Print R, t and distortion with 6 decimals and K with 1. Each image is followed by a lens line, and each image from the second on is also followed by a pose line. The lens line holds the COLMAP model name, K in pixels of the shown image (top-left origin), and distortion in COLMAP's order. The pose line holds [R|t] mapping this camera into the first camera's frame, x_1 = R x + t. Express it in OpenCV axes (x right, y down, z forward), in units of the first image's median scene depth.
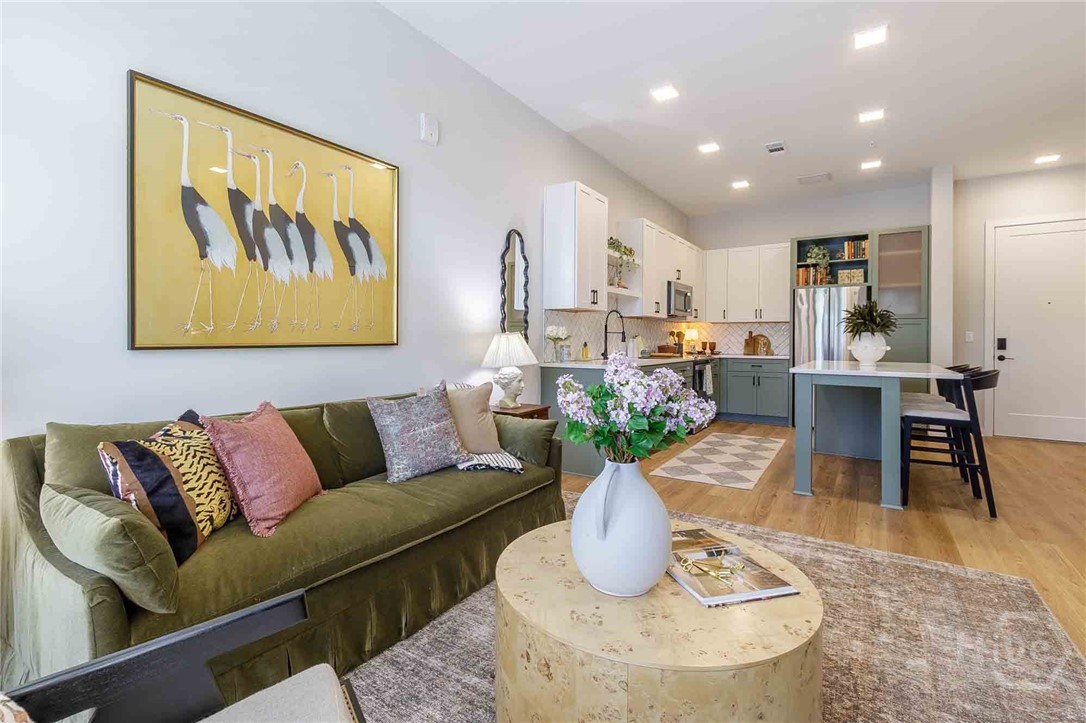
lens RADIAL K [[501.0, 0, 530.3], [0, 501.0, 341.4], [0, 0, 1]] dist [0.002038, -0.000022]
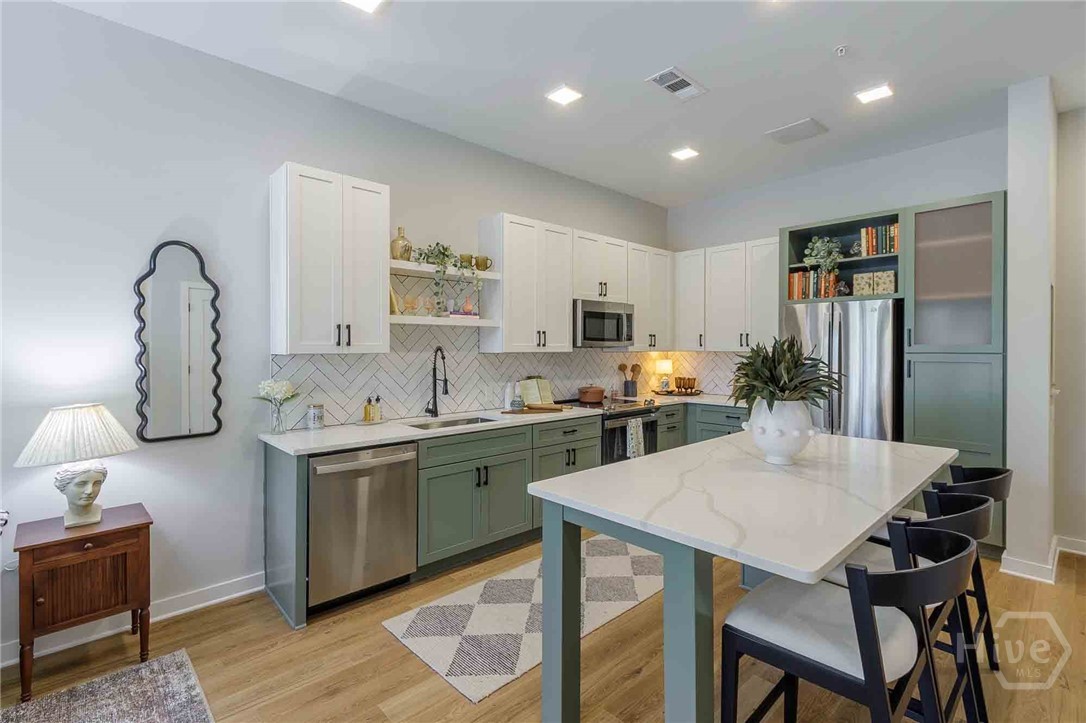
lens RADIAL K [[501.0, 0, 523.6], [0, 501.0, 351.6], [0, 0, 1]] dist [0.002038, -0.000022]
pose [[0.971487, -0.003760, -0.237062, 0.395544], [0.003789, 0.999993, -0.000333, -0.049801], [0.237062, -0.000575, 0.971494, 0.313469]]
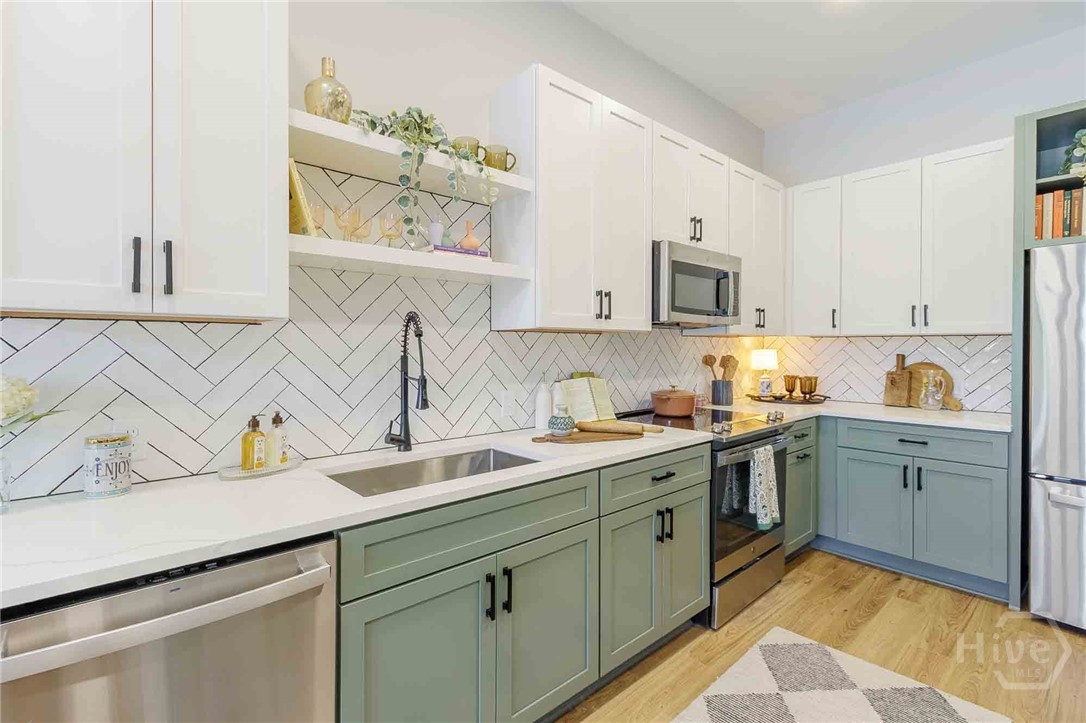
lens RADIAL K [[501.0, 0, 518.4], [0, 501.0, 349.3], [0, 0, 1]] dist [0.002038, -0.000022]
pose [[0.963327, -0.003992, -0.268301, 0.294618], [0.003578, 0.999992, -0.002033, -0.032983], [0.268307, 0.000999, 0.963333, 0.606713]]
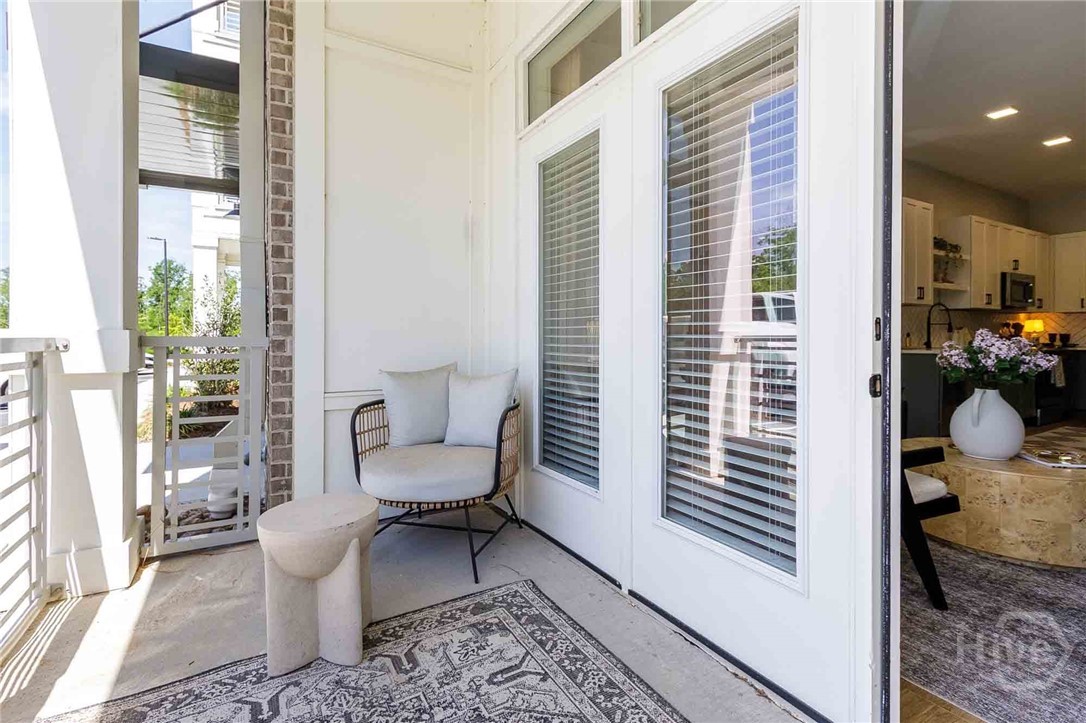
lens RADIAL K [[501.0, 0, 523.4], [0, 501.0, 334.7], [0, 0, 1]] dist [0.002038, -0.000022]
pose [[0.887366, -0.002346, -0.461060, -0.119235], [-0.001343, 0.999970, -0.007673, 0.014458], [0.461064, 0.007427, 0.887336, -0.353521]]
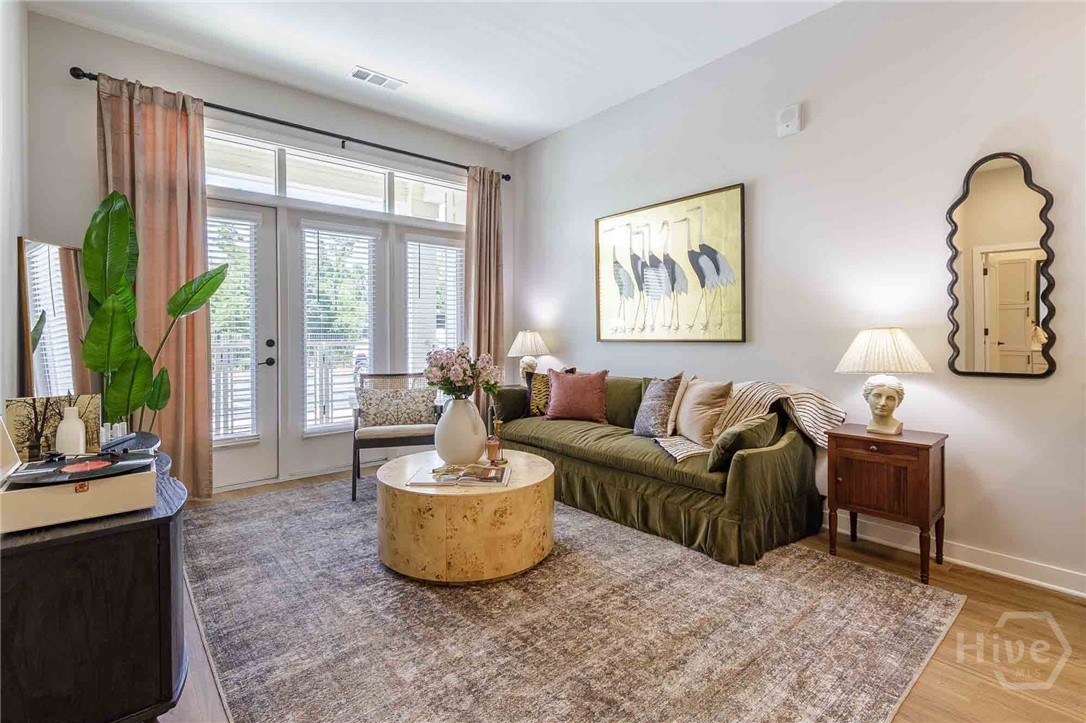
lens RADIAL K [[501.0, 0, 533.1], [0, 501.0, 339.7], [0, 0, 1]] dist [0.002038, -0.000022]
pose [[-0.266162, 0.003183, -0.963923, 0.471979], [-0.012405, 0.999900, 0.006728, -0.000243], [0.963848, 0.013748, -0.266096, 0.427291]]
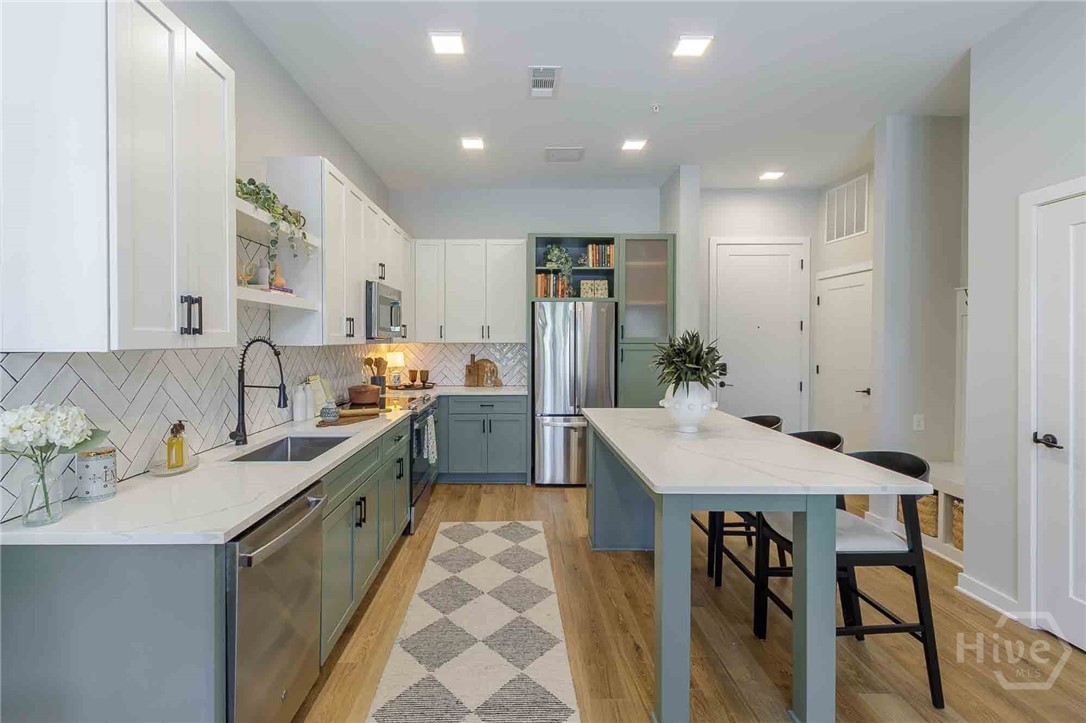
lens RADIAL K [[522.8, 0, 528.7], [0, 522.8, 347.5], [0, 0, 1]] dist [-0.003526, 0.000134]
pose [[0.820627, -0.012393, 0.571330, 0.085055], [0.006424, 0.999902, 0.012463, -0.051830], [-0.571429, -0.006557, 0.820626, 0.412331]]
